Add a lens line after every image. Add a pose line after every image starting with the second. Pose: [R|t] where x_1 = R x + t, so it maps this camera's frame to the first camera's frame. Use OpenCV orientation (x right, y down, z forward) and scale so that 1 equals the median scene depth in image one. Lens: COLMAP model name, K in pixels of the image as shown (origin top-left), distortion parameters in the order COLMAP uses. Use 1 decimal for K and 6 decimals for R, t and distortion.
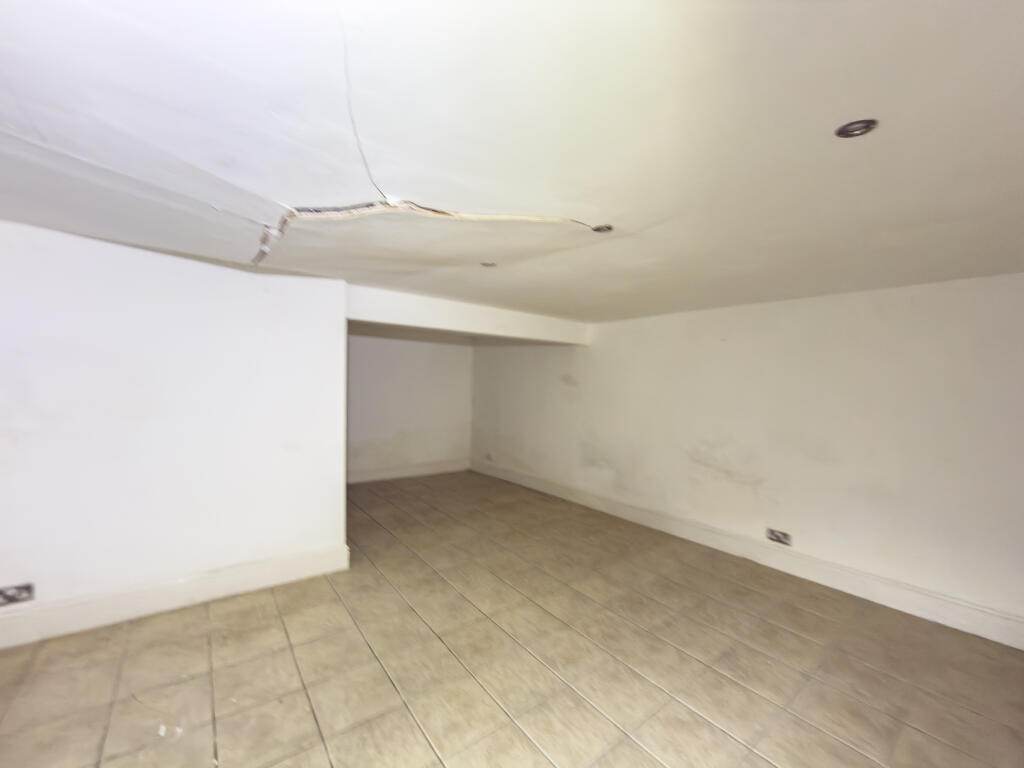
lens RADIAL K [[410.8, 0, 510.3], [0, 410.8, 383.8], [0, 0, 1]] dist [-0.002820, 0.000044]
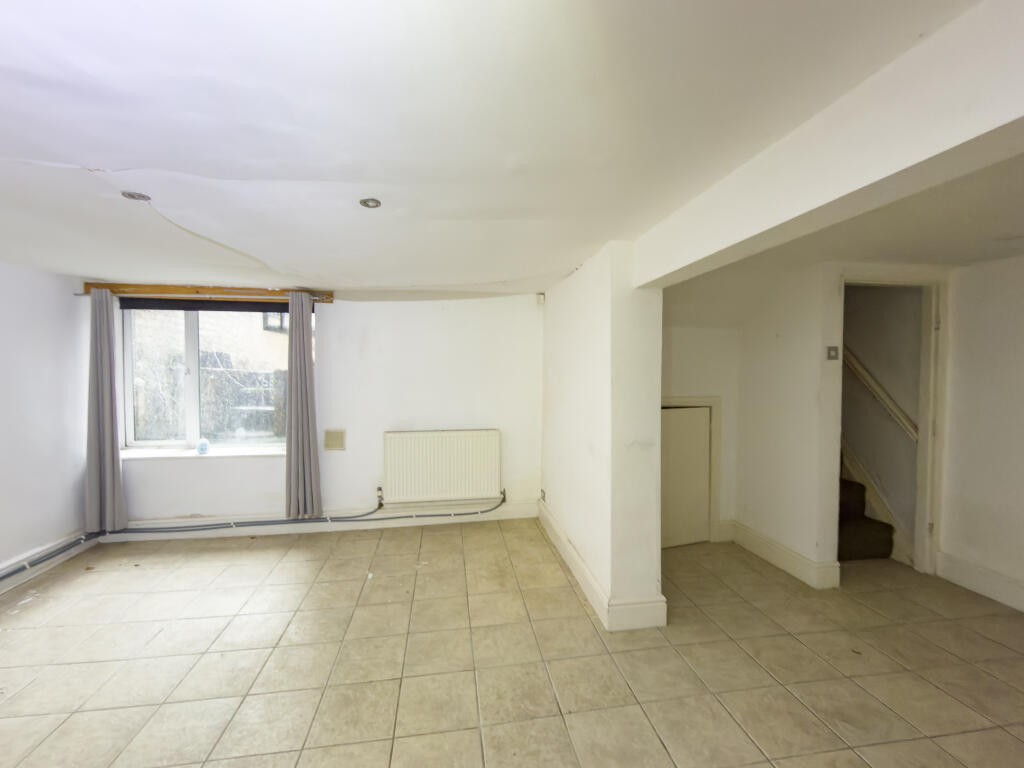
lens RADIAL K [[441.1, 0, 512.0], [0, 441.1, 384.0], [0, 0, 1]] dist [-0.001384, 0.000077]
pose [[-0.486556, -0.000600, -0.873649, 0.491507], [-0.020827, 0.999724, 0.010912, 0.001556], [0.873401, 0.023505, -0.486434, 1.594654]]
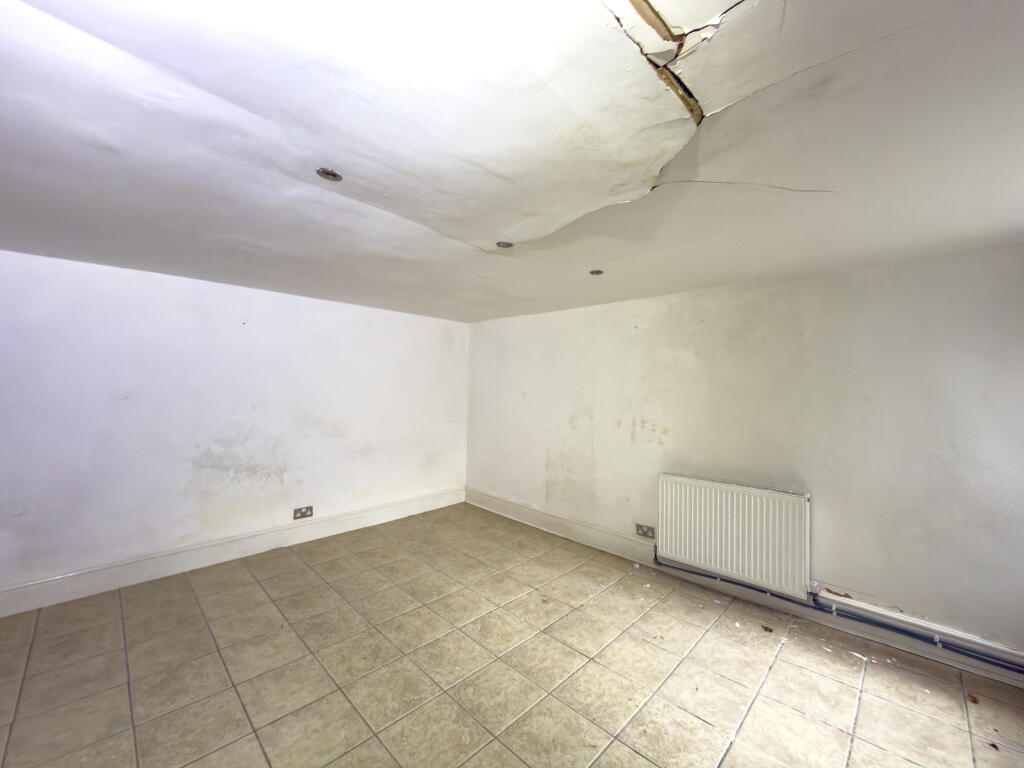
lens RADIAL K [[410.8, 0, 510.3], [0, 410.8, 383.8], [0, 0, 1]] dist [-0.002820, 0.000044]
pose [[-0.132197, -0.026265, 0.990875, -0.684062], [-0.014903, 0.999589, 0.024508, -0.007711], [-0.991111, -0.011527, -0.132534, 0.831102]]
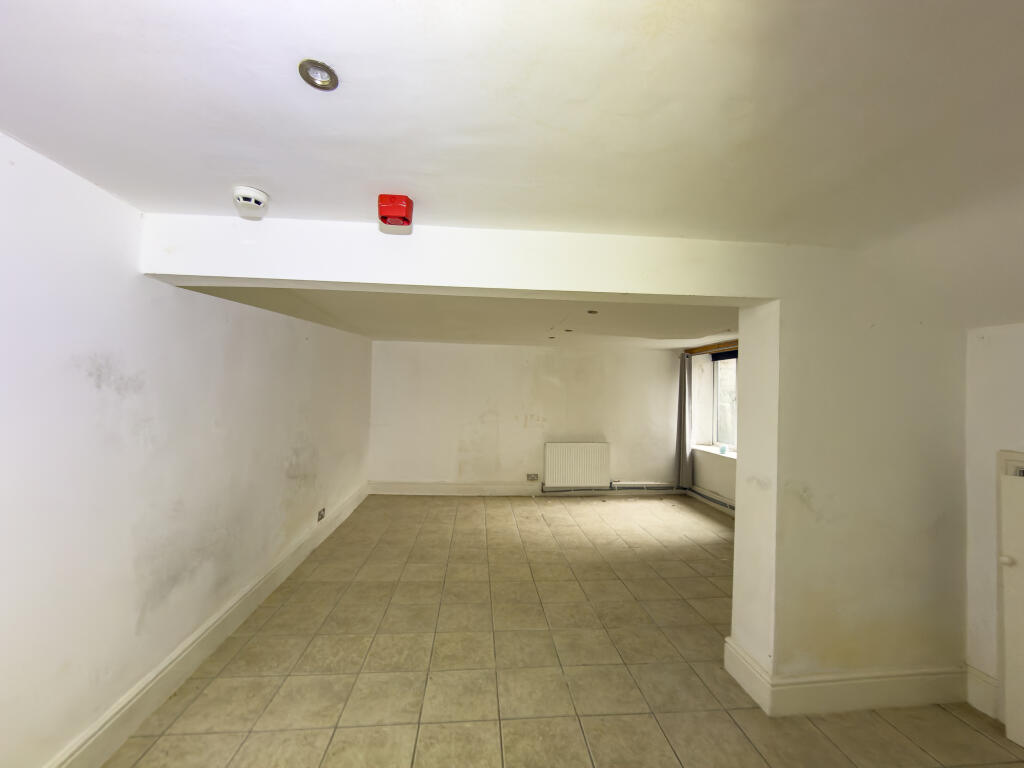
lens RADIAL K [[410.8, 0, 510.3], [0, 410.8, 383.8], [0, 0, 1]] dist [-0.002820, 0.000044]
pose [[-0.837503, -0.032665, 0.545456, -0.594486], [-0.041642, 0.999124, -0.004104, -0.026441], [-0.544844, -0.026150, -0.838130, 2.351712]]
